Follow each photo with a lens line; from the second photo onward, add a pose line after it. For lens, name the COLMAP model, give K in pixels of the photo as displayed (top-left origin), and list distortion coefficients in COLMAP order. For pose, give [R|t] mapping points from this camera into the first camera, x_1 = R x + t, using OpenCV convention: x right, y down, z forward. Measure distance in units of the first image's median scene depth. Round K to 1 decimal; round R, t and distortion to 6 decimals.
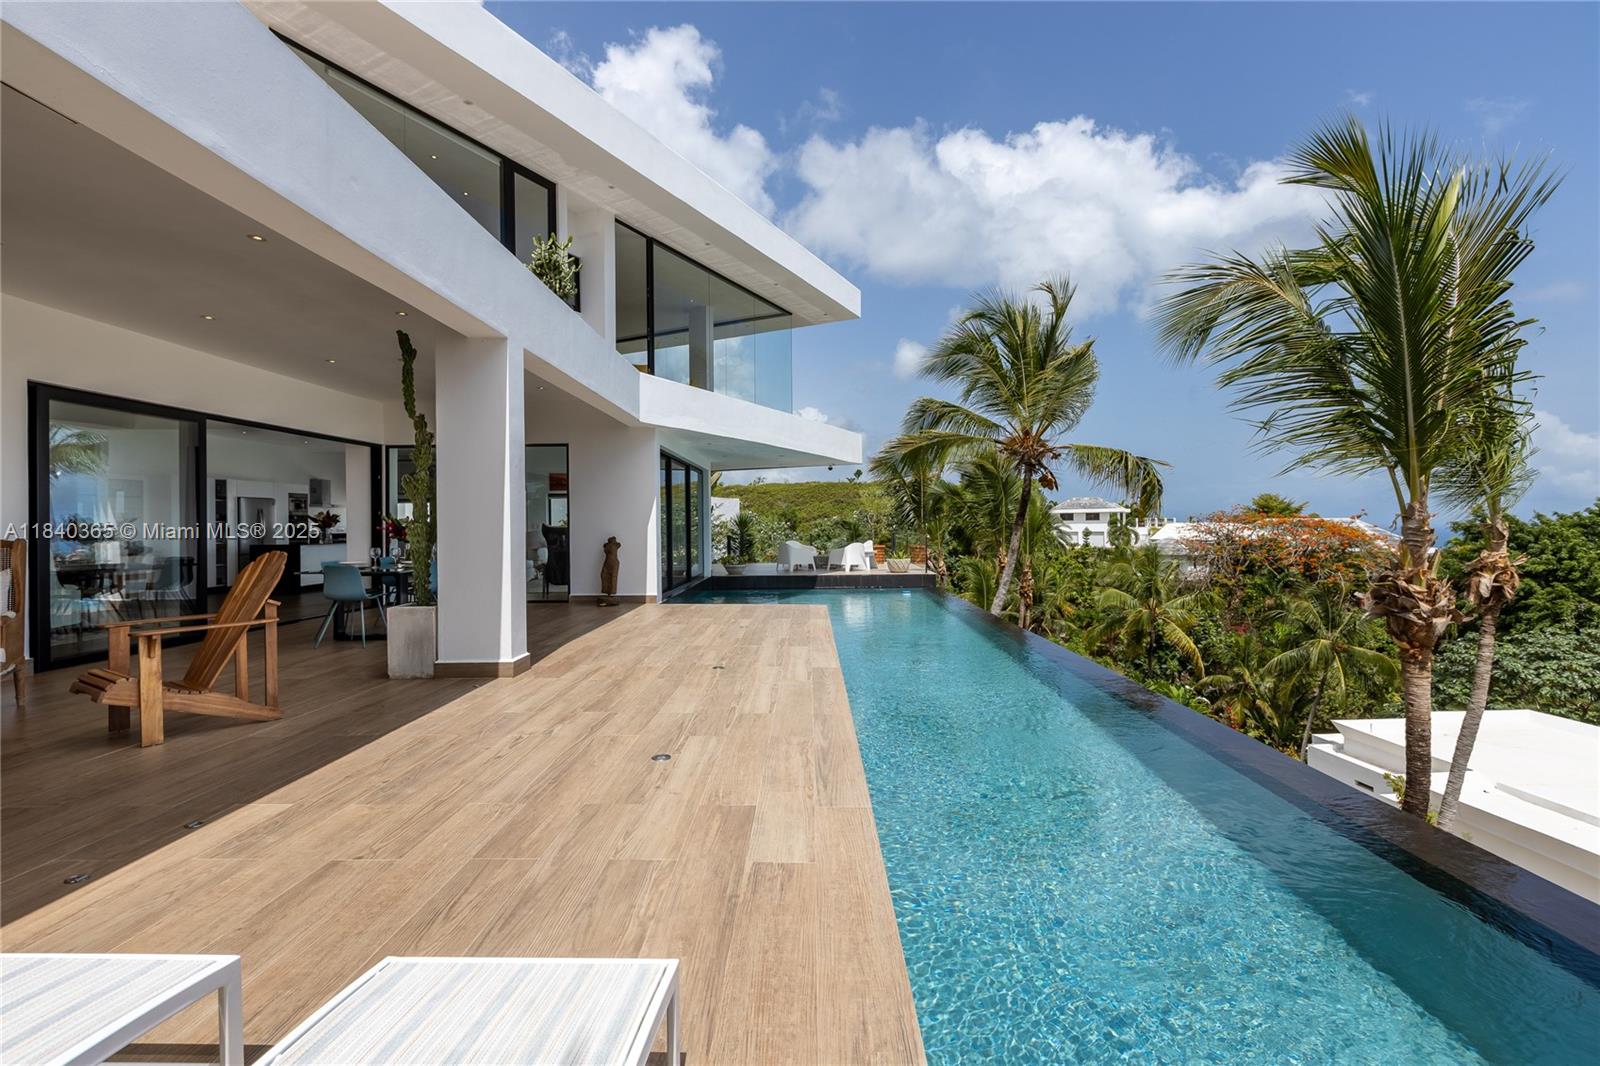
lens RADIAL K [[748.8, 0, 796.5], [0, 748.8, 528.3], [0, 0, 1]] dist [-0.000334, 0.000160]
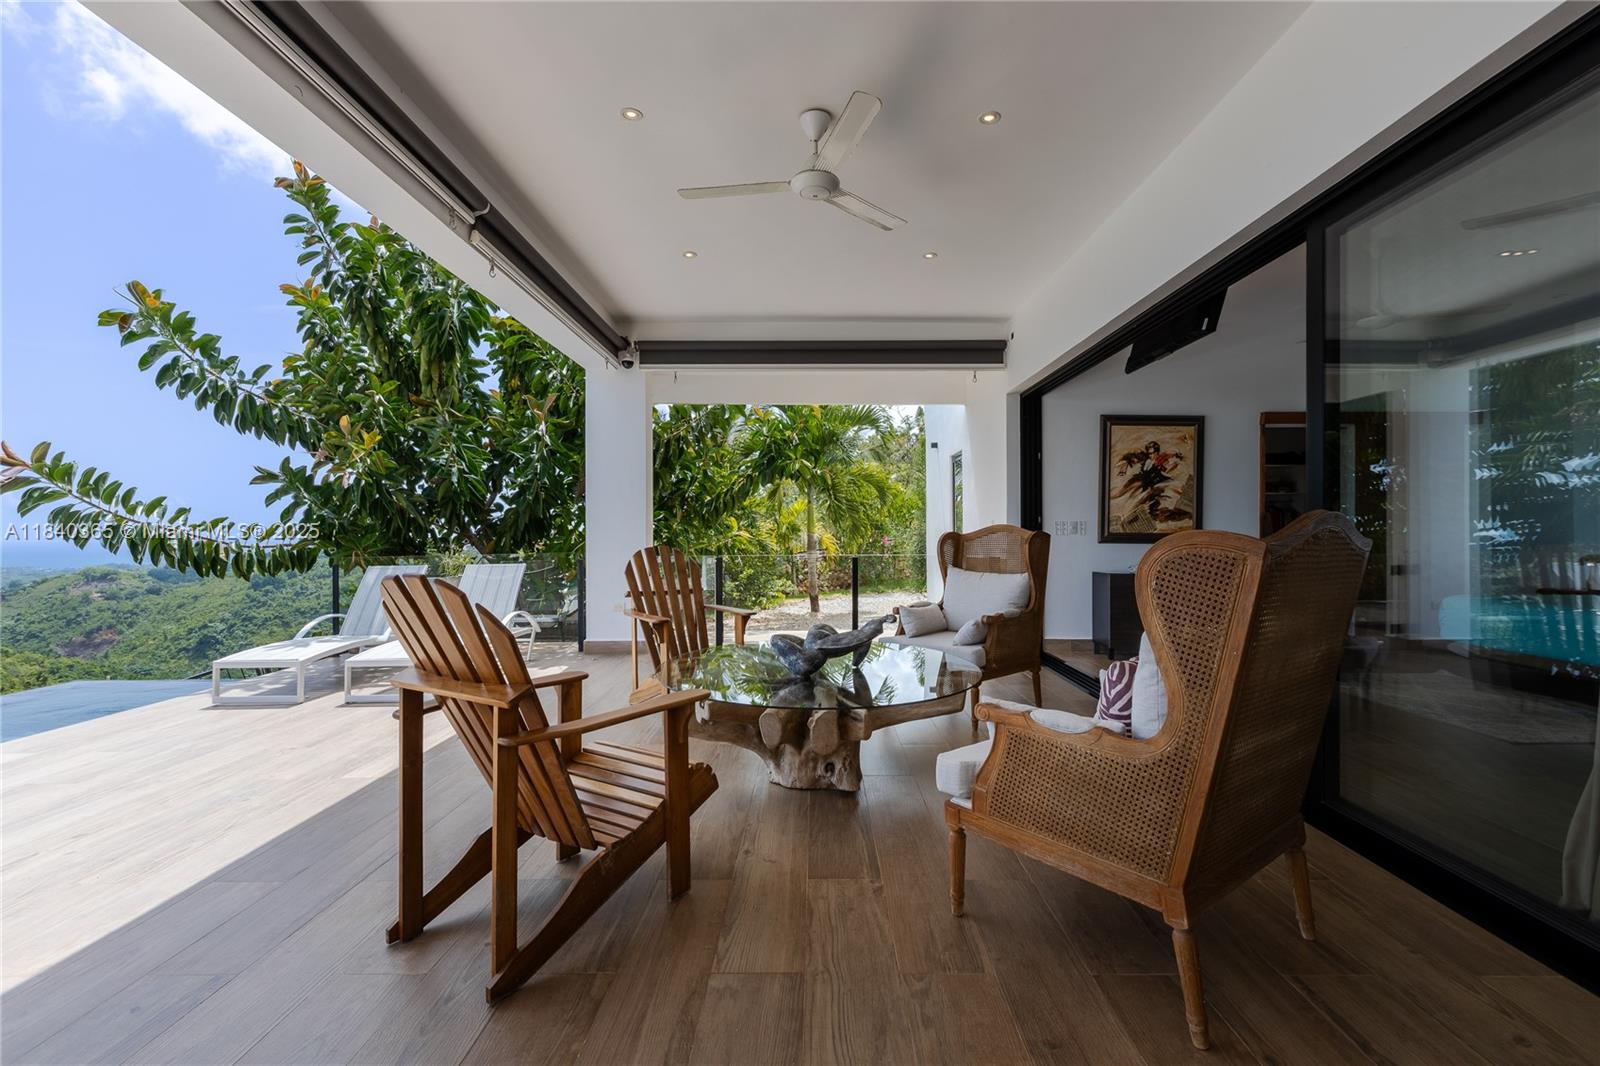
lens RADIAL K [[748.8, 0, 796.5], [0, 748.8, 528.3], [0, 0, 1]] dist [-0.000334, 0.000160]
pose [[-0.999872, 0.003592, 0.015607, -1.185409], [0.003688, 0.999974, 0.006127, -0.007299], [-0.015585, 0.006183, -0.999859, 1.818266]]
